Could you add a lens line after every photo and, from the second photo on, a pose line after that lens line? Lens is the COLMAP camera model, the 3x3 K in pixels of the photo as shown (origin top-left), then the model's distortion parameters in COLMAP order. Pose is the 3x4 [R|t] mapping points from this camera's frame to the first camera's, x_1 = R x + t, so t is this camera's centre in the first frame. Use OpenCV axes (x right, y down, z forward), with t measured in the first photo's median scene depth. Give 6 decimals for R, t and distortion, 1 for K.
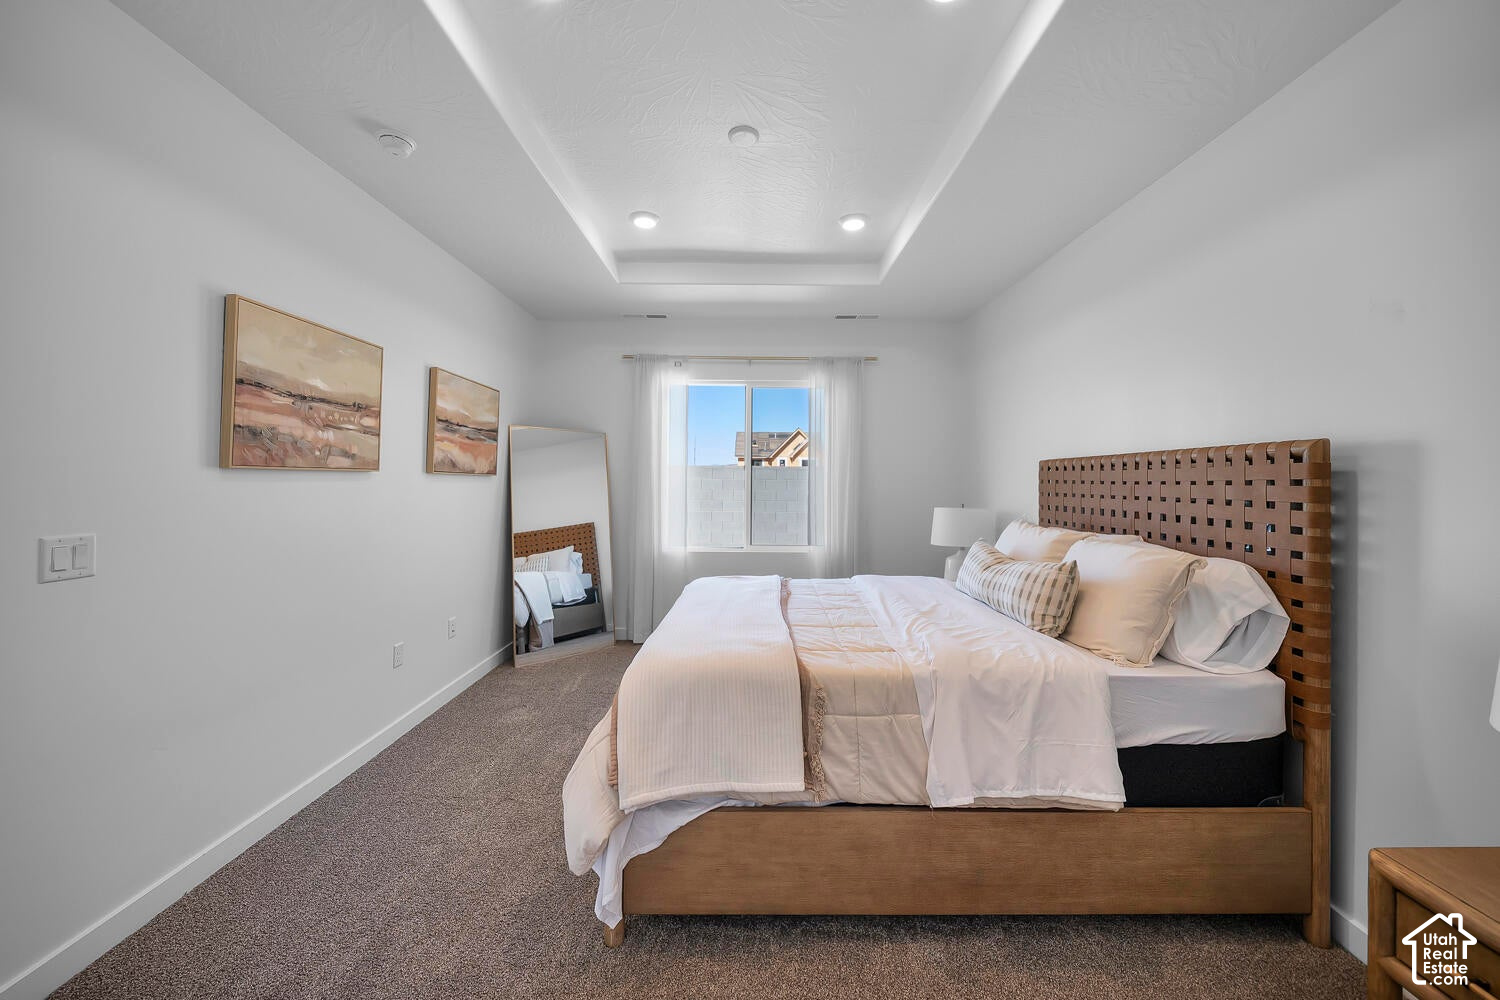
lens RADIAL K [[532.1, 0, 756.2], [0, 532.1, 477.7], [0, 0, 1]] dist [0.003142, -0.004949]
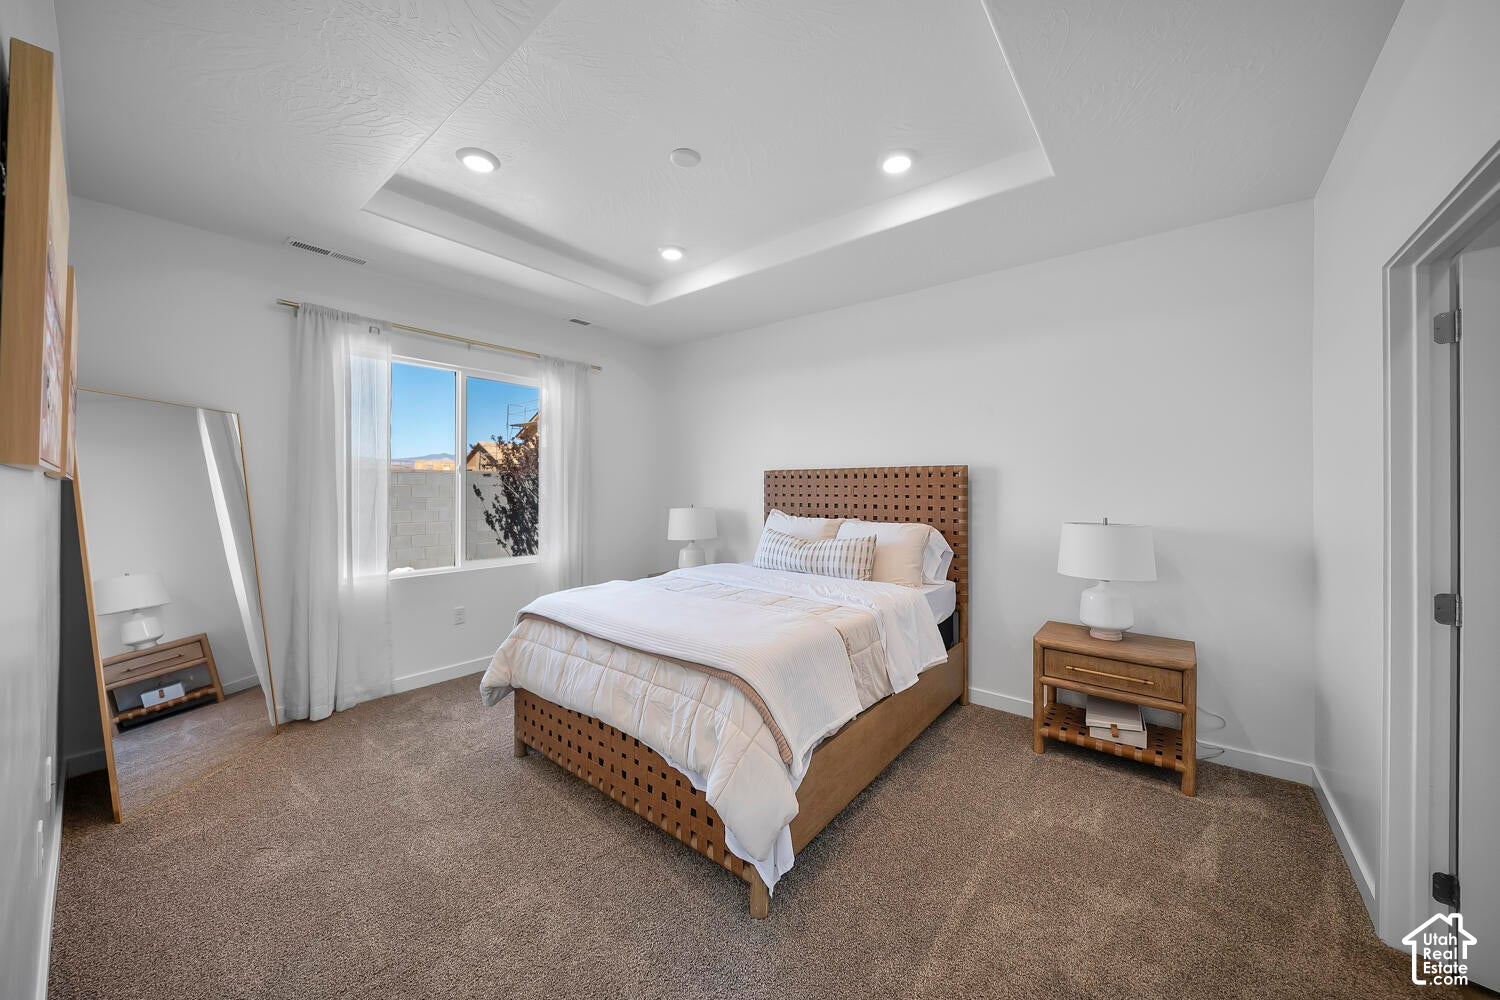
lens RADIAL K [[532.1, 0, 743.3], [0, 532.1, 486.5], [0, 0, 1]] dist [0.003142, -0.004949]
pose [[0.629466, -0.006548, 0.777000, -0.589632], [-0.001880, 0.999949, 0.009951, -0.004329], [-0.777025, -0.007725, 0.629422, 0.183726]]
